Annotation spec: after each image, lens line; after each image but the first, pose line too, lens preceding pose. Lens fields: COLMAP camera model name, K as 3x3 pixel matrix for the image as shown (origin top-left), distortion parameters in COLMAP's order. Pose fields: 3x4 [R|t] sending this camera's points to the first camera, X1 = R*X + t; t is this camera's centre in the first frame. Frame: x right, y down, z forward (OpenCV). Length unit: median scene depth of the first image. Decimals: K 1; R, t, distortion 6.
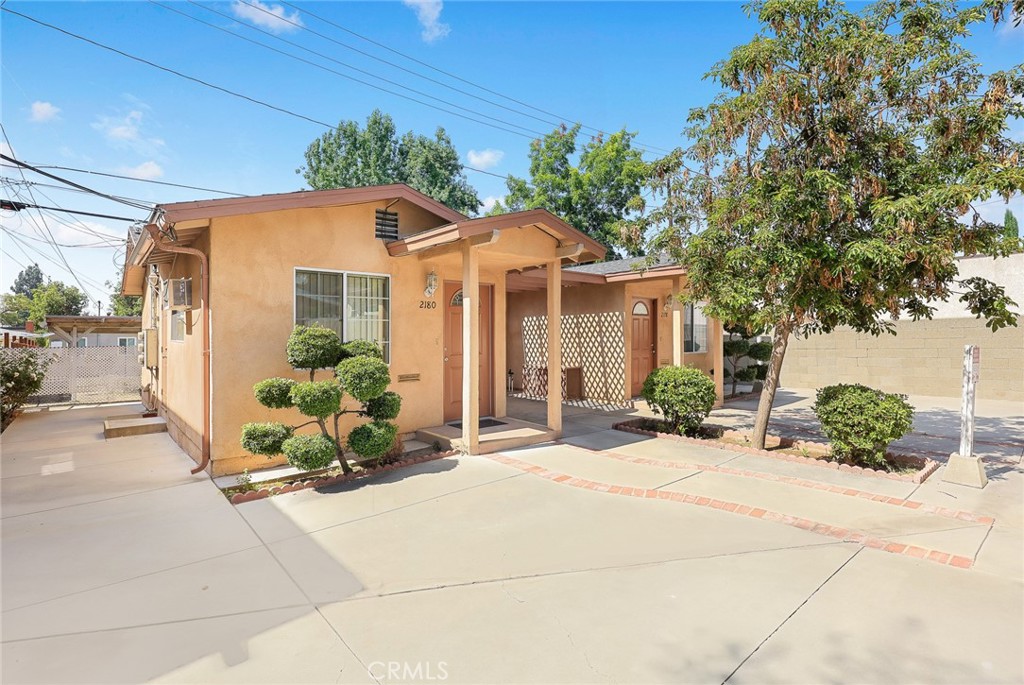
lens RADIAL K [[488.5, 0, 511.8], [0, 488.5, 339.5], [0, 0, 1]] dist [0.000243, 0.000153]
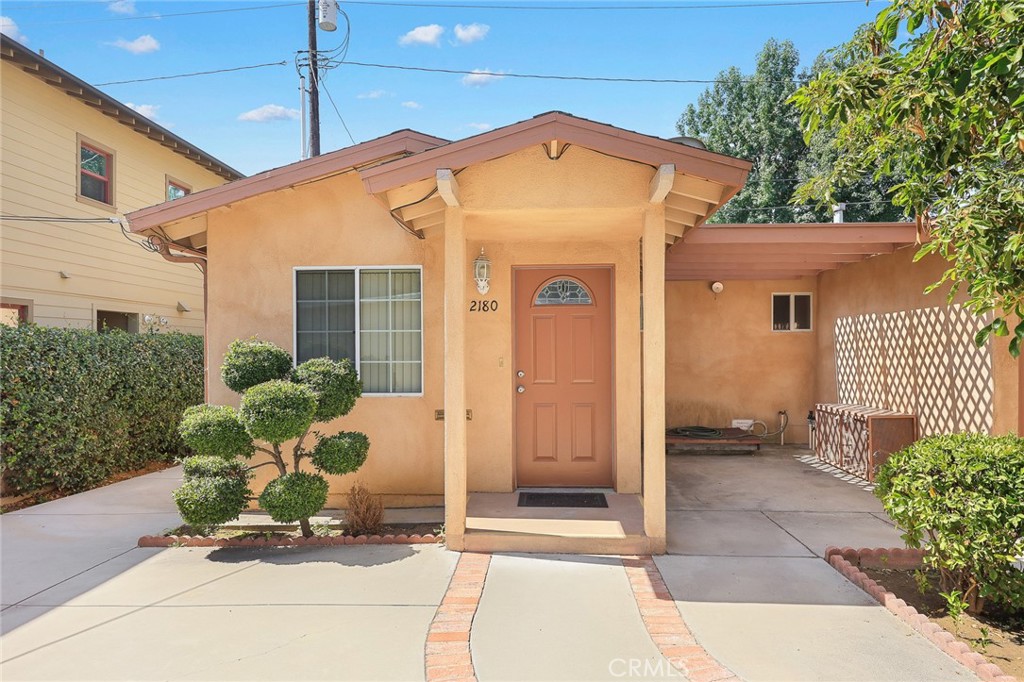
lens RADIAL K [[613.8, 0, 523.4], [0, 613.8, 358.9], [0, 0, 1]] dist [0.006139, -0.001182]
pose [[0.728375, 0.009406, -0.685114, 0.287004], [-0.005453, 0.999954, 0.007932, -0.004039], [0.685157, -0.002041, 0.728393, 0.285505]]
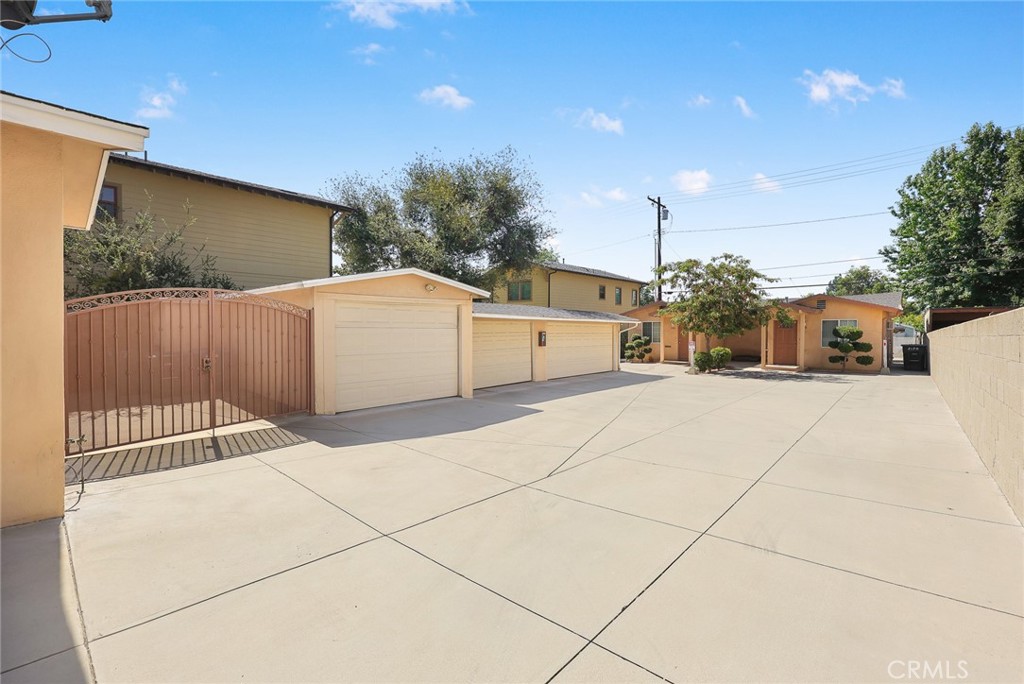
lens RADIAL K [[449.5, 0, 513.1], [0, 449.5, 339.6], [0, 0, 1]] dist [-0.000189, -0.000017]
pose [[0.118846, 0.018091, -0.992748, 2.210233], [-0.006166, 0.999828, 0.017482, -0.022553], [0.992894, 0.004043, 0.118937, -0.484047]]
